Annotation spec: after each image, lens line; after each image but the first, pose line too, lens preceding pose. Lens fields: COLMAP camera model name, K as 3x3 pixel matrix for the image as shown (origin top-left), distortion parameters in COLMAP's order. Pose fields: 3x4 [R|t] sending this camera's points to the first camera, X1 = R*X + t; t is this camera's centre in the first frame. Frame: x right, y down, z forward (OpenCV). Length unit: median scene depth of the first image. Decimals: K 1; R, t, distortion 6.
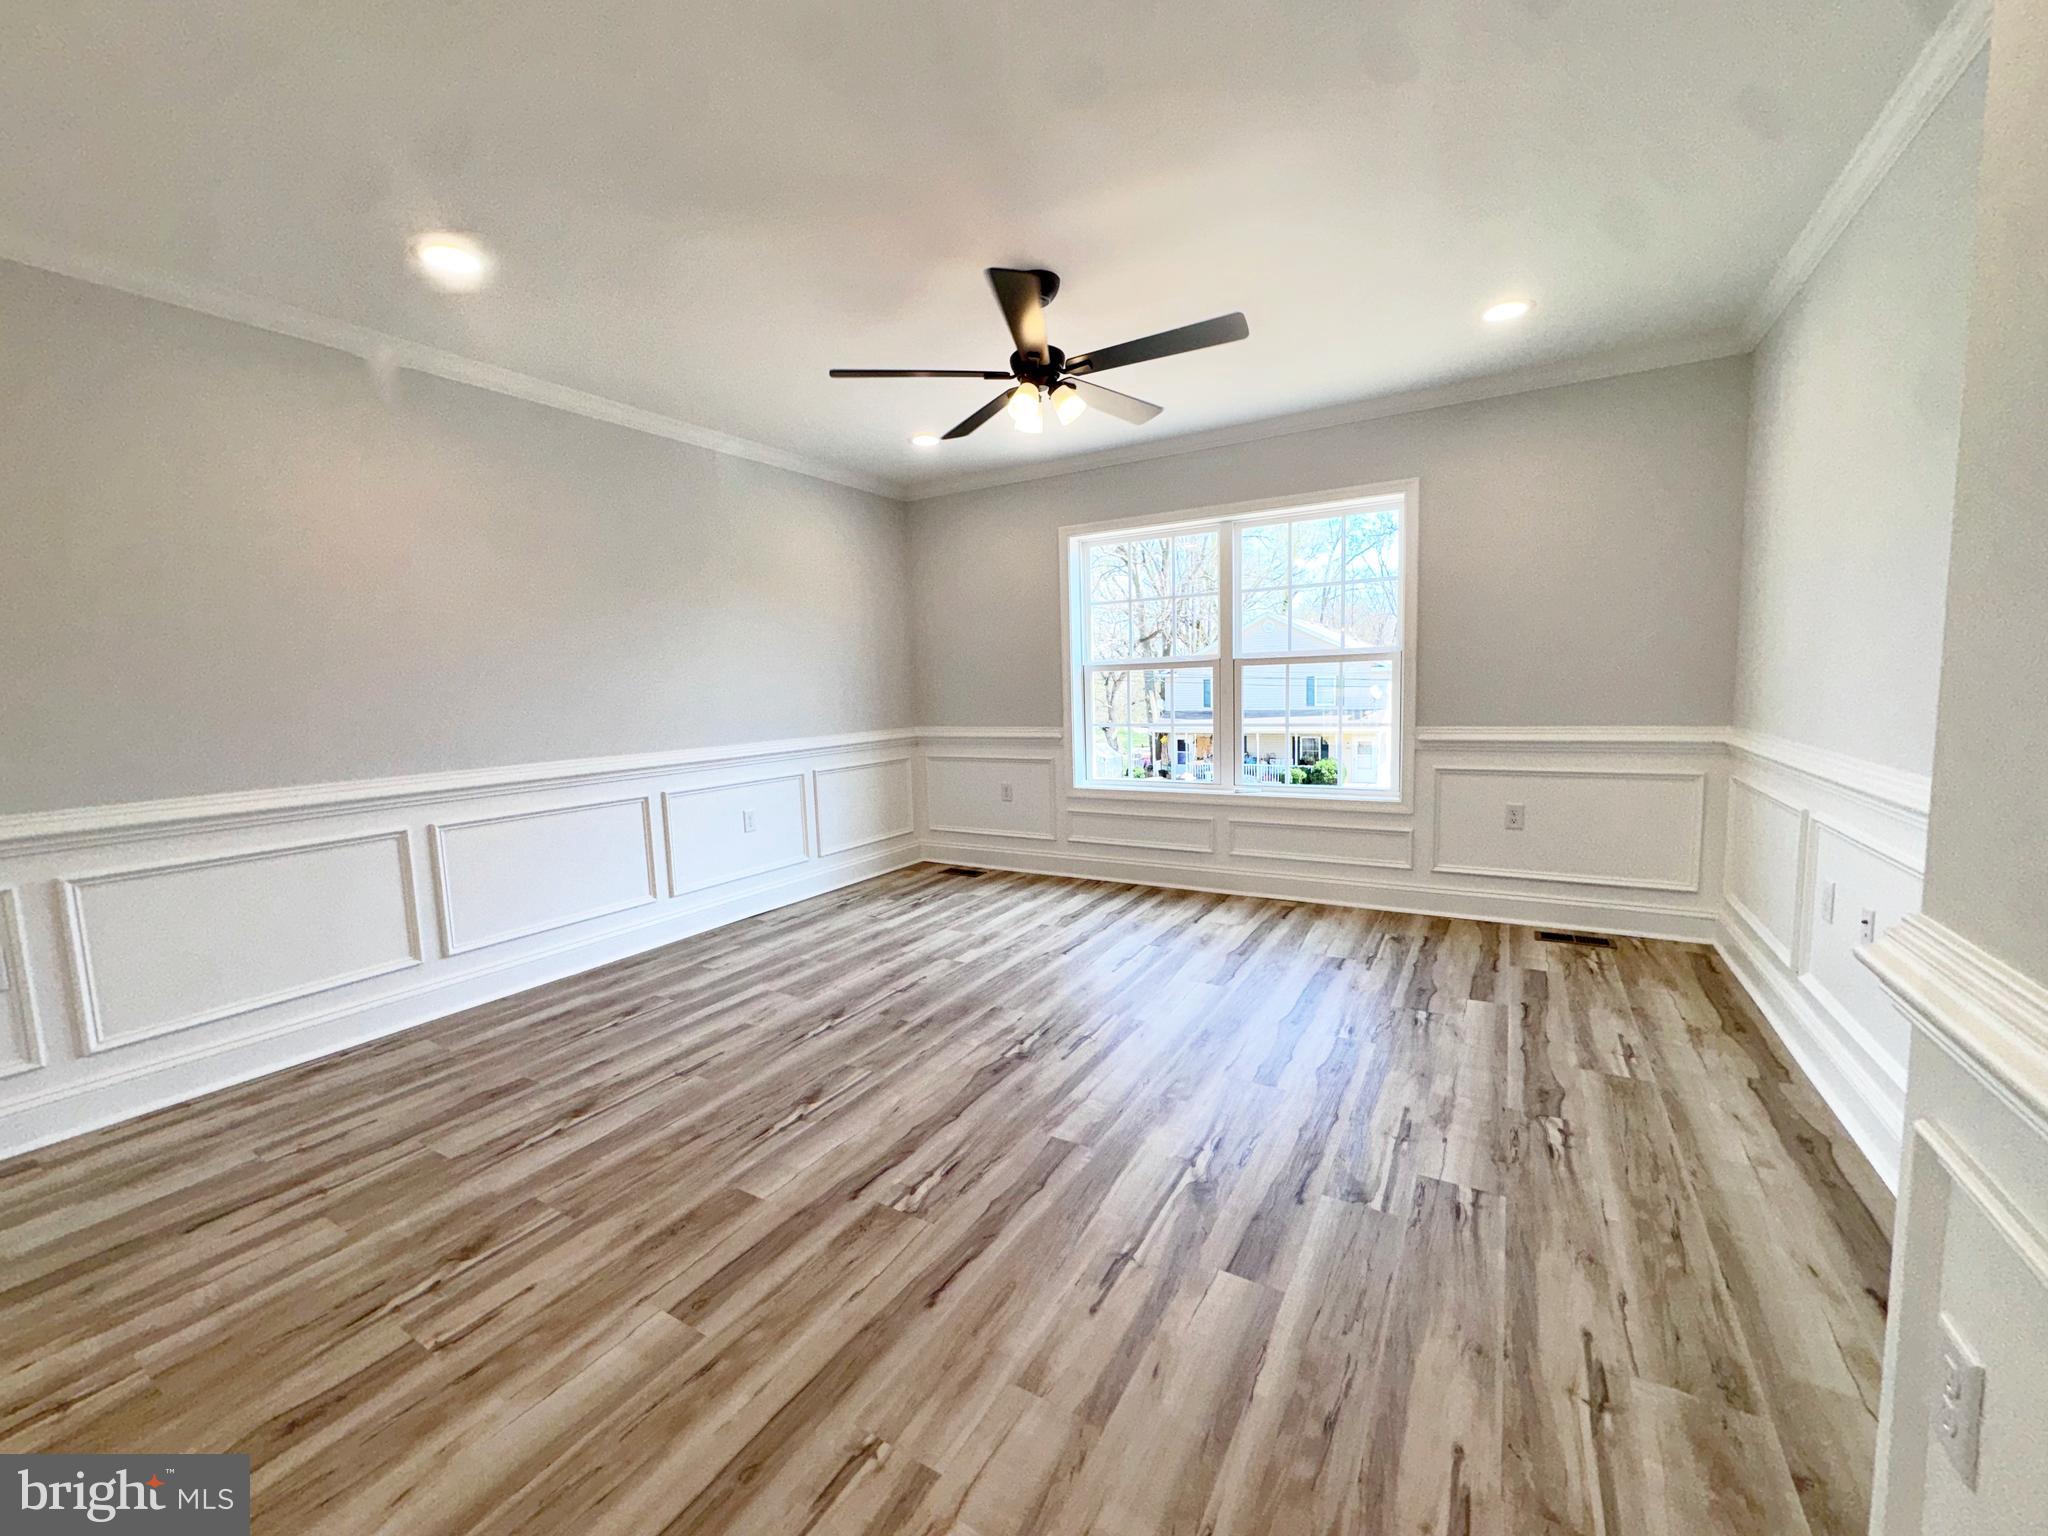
lens RADIAL K [[817.7, 0, 1024.0], [0, 817.7, 768.0], [0, 0, 1]] dist [-0.001936, -0.000437]
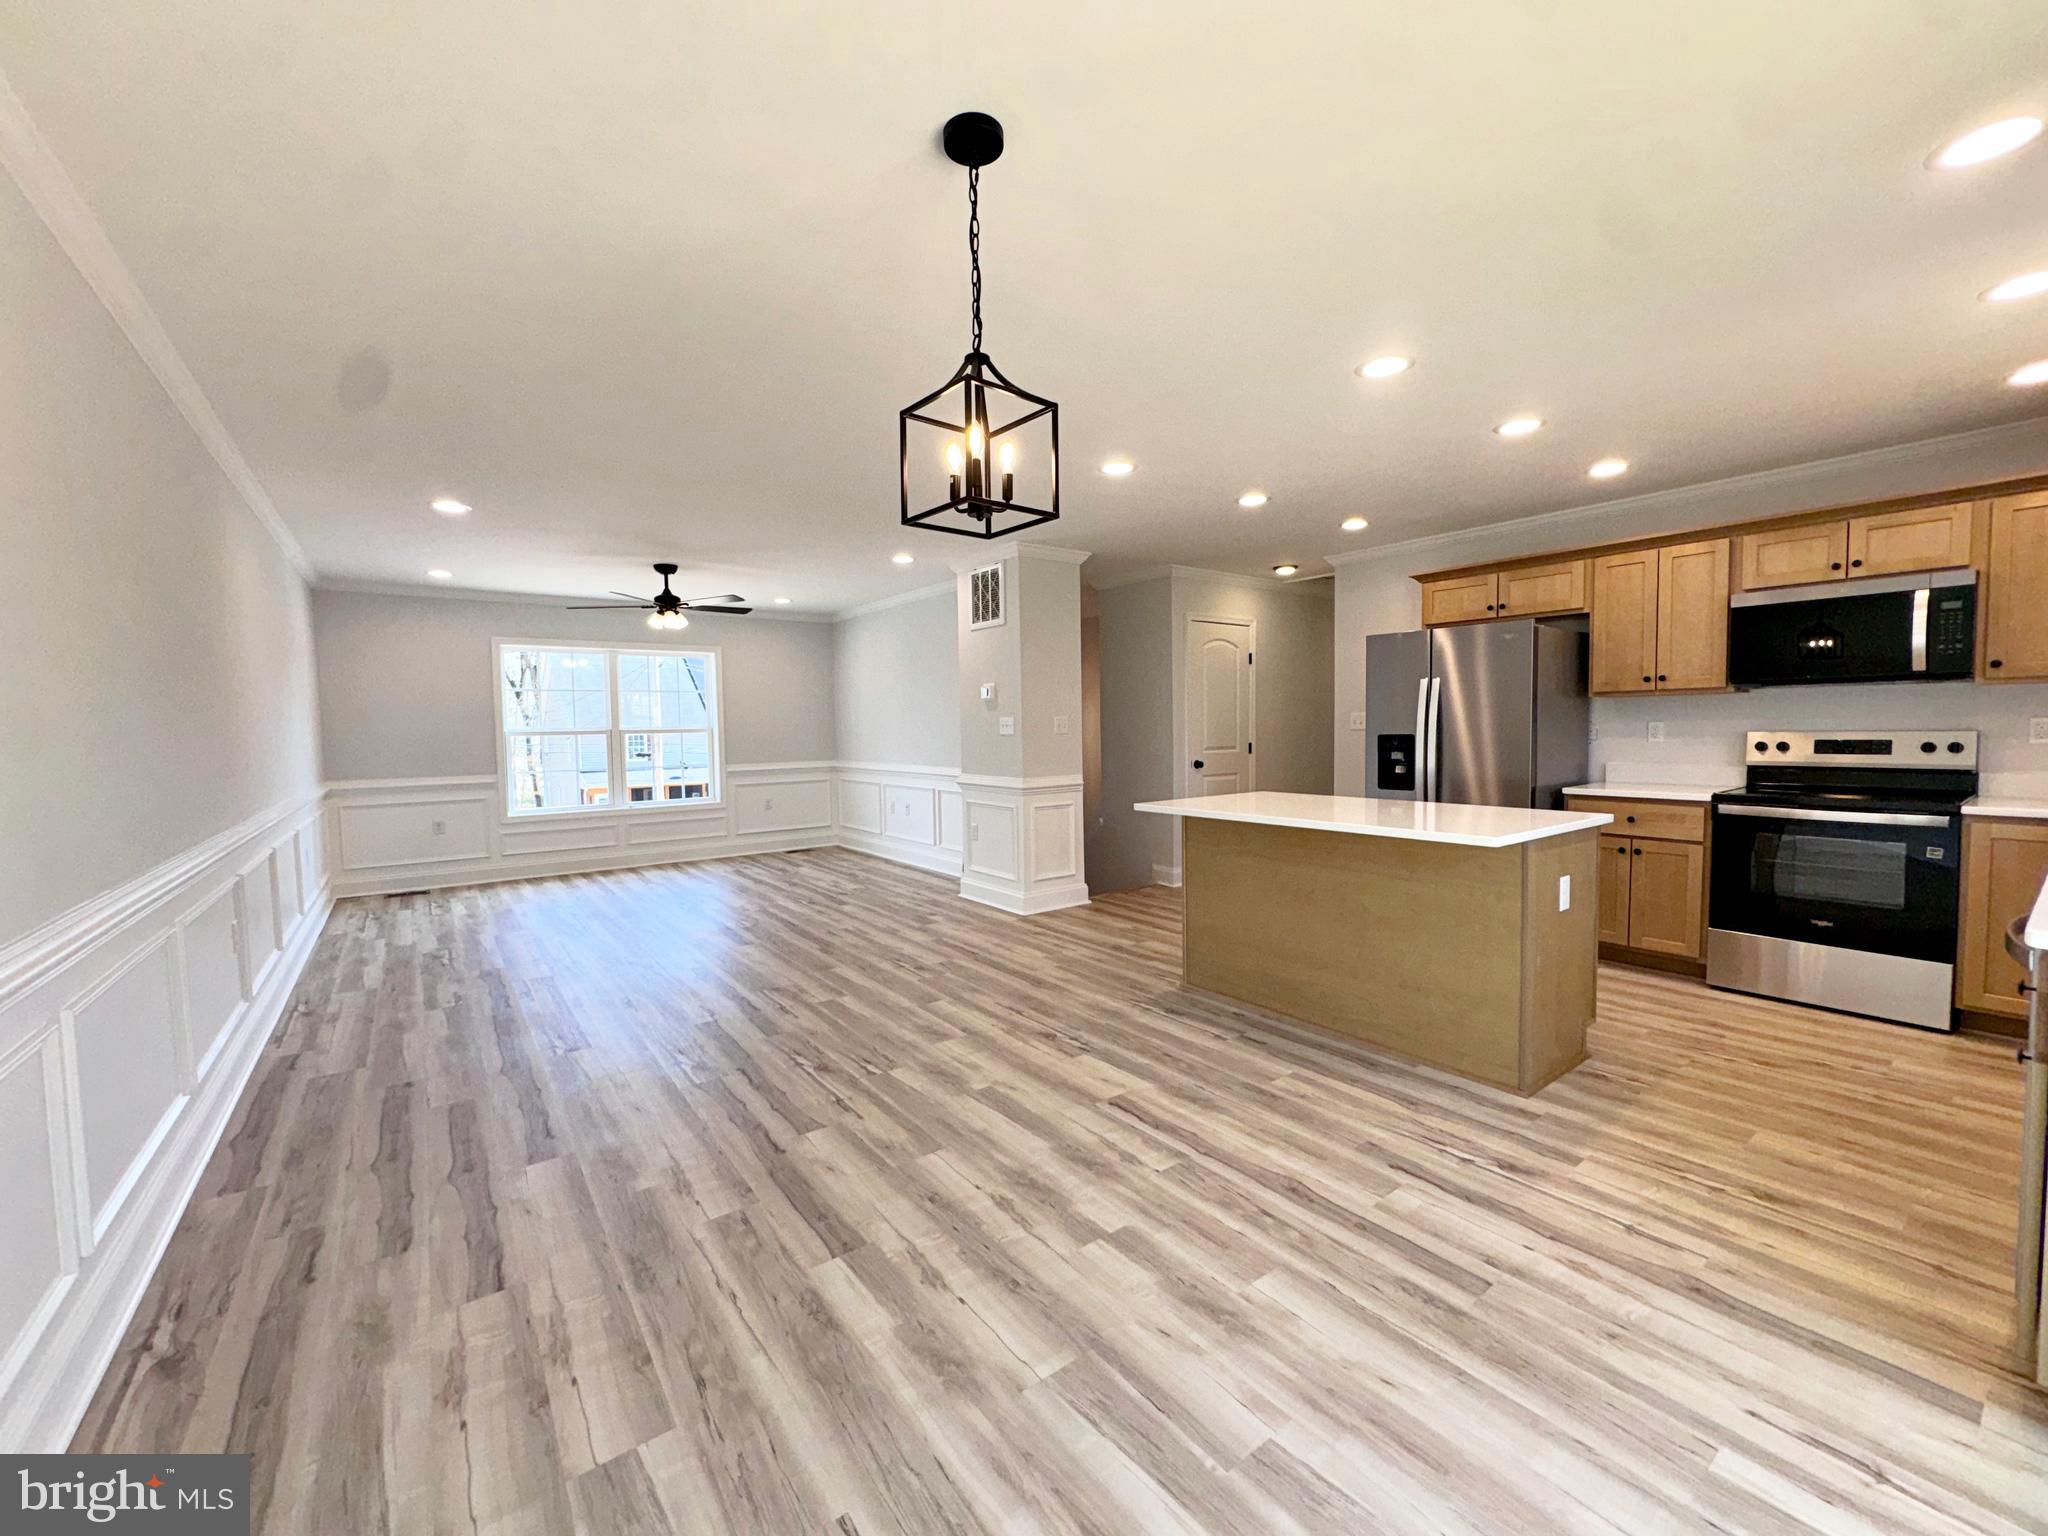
lens RADIAL K [[817.7, 0, 1024.0], [0, 817.7, 768.0], [0, 0, 1]] dist [-0.001936, -0.000437]
pose [[0.383965, -0.024402, 0.923025, -1.904957], [0.098287, 0.995051, -0.014579, 0.102052], [-0.918101, 0.096319, 0.384464, -0.808900]]
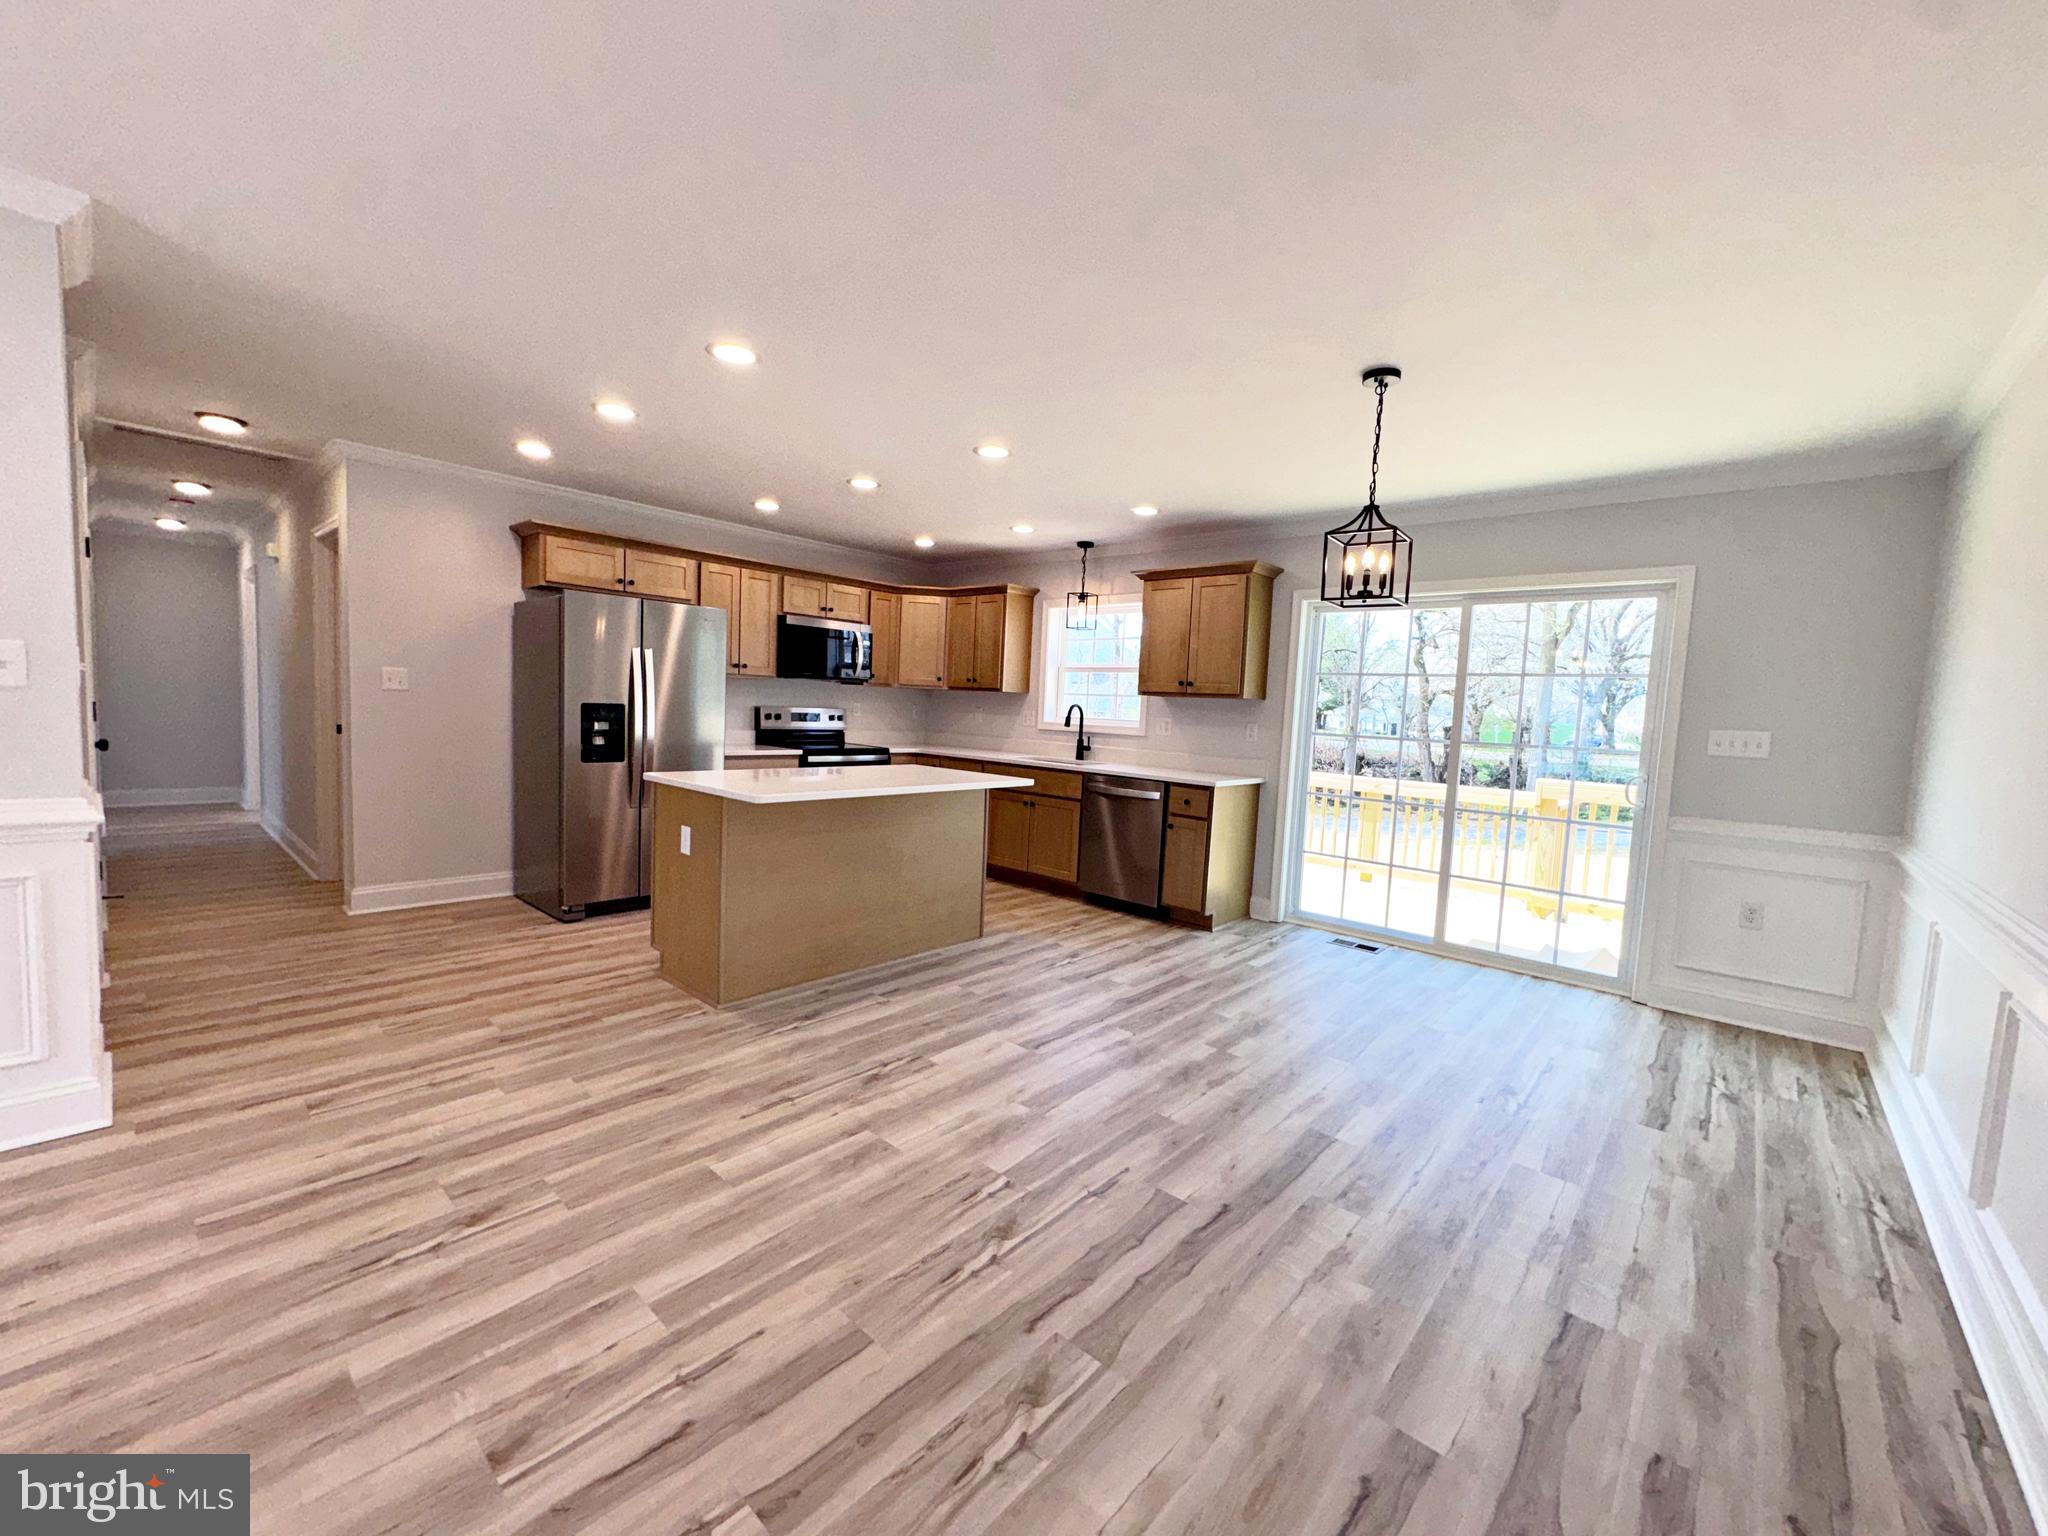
lens RADIAL K [[817.7, 0, 1024.0], [0, 817.7, 768.0], [0, 0, 1]] dist [-0.001936, -0.000437]
pose [[-0.981971, -0.031122, 0.186453, -0.996502], [0.001145, 0.985356, 0.170504, -0.092771], [-0.189029, 0.167643, -0.967555, 0.778642]]
